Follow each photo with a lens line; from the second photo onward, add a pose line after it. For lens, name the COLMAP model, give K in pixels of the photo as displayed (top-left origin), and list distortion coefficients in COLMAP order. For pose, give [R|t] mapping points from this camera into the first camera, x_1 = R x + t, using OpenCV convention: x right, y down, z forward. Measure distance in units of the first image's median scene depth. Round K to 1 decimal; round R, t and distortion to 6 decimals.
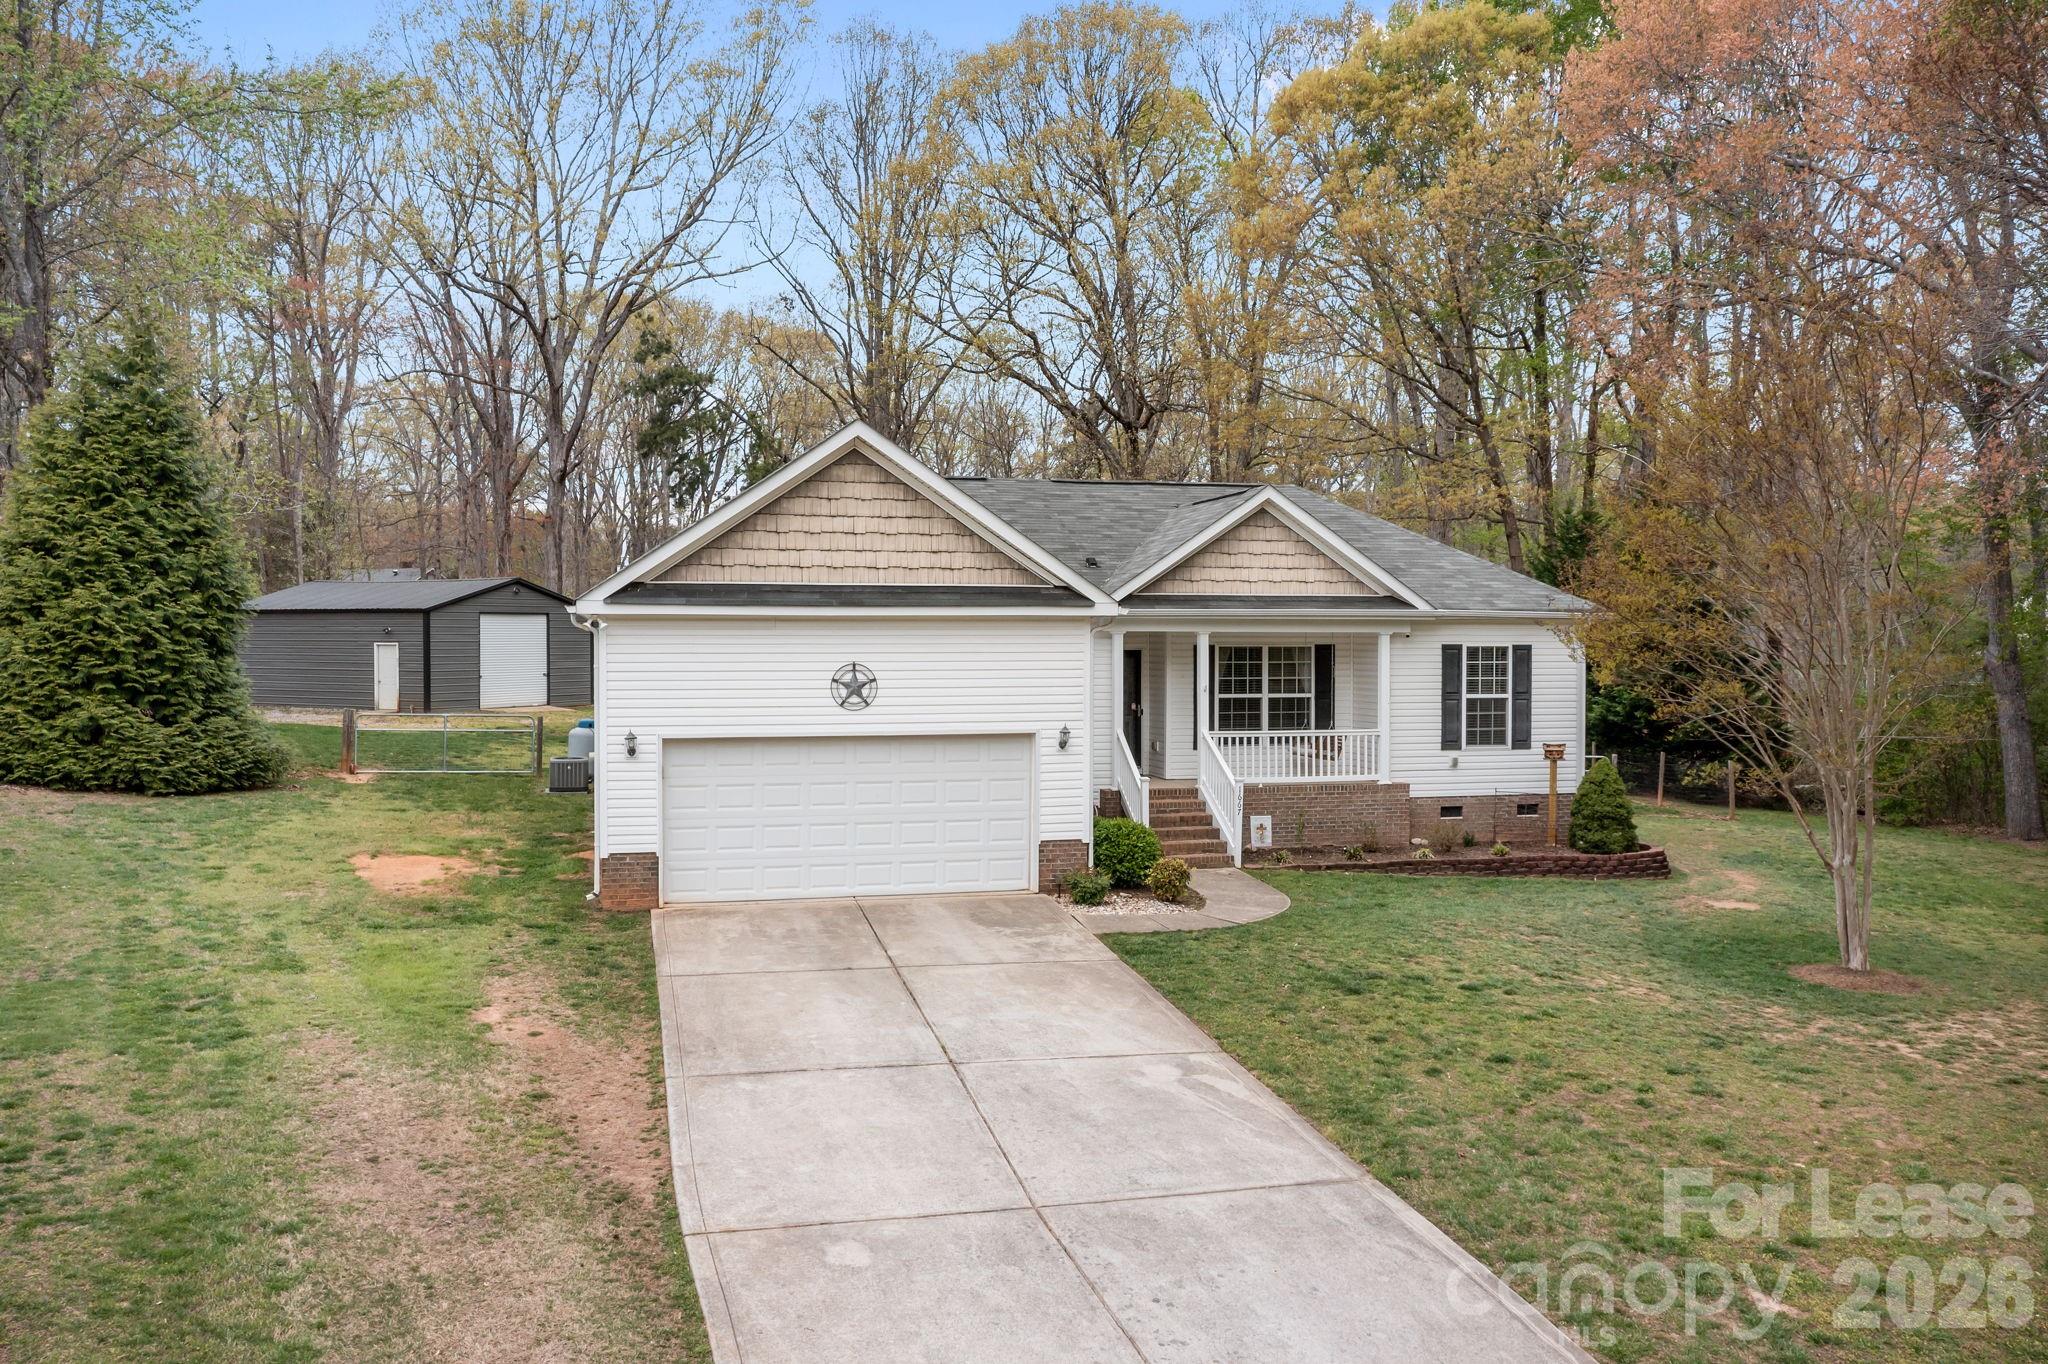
lens RADIAL K [[1466.3, 0, 959.3], [0, 1466.3, 680.3], [0, 0, 1]] dist [-0.010719, -0.003801]
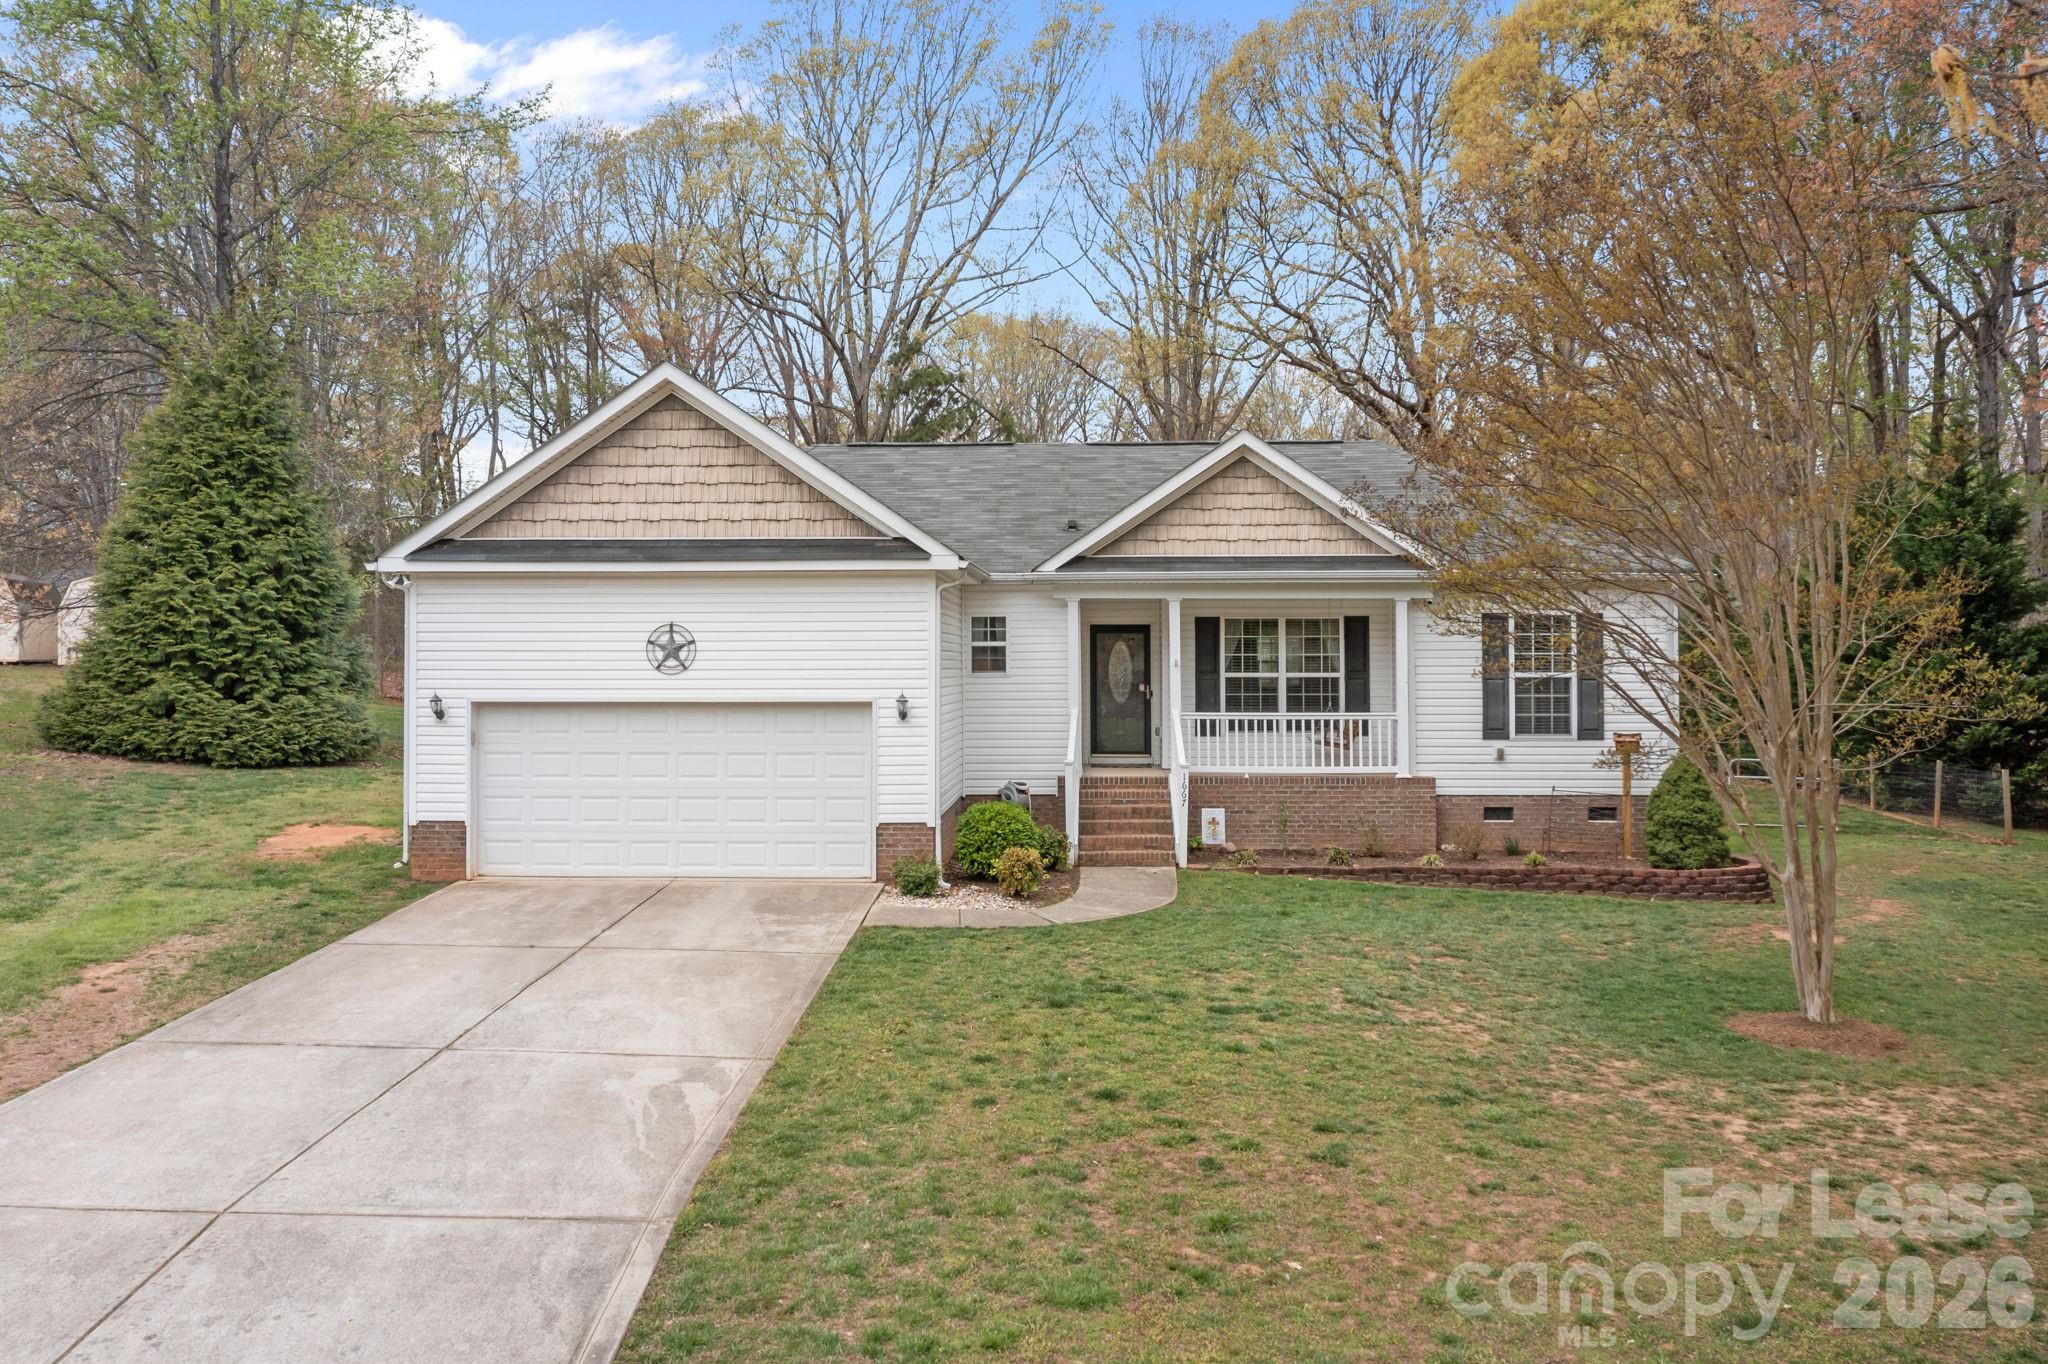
lens RADIAL K [[1466.3, 0, 1011.9], [0, 1466.3, 646.1], [0, 0, 1]] dist [-0.010719, -0.003801]
pose [[0.967351, -0.003079, -0.253421, 0.368086], [-0.006222, 0.999336, -0.035890, 0.034148], [0.253363, 0.036295, 0.966690, 0.158064]]
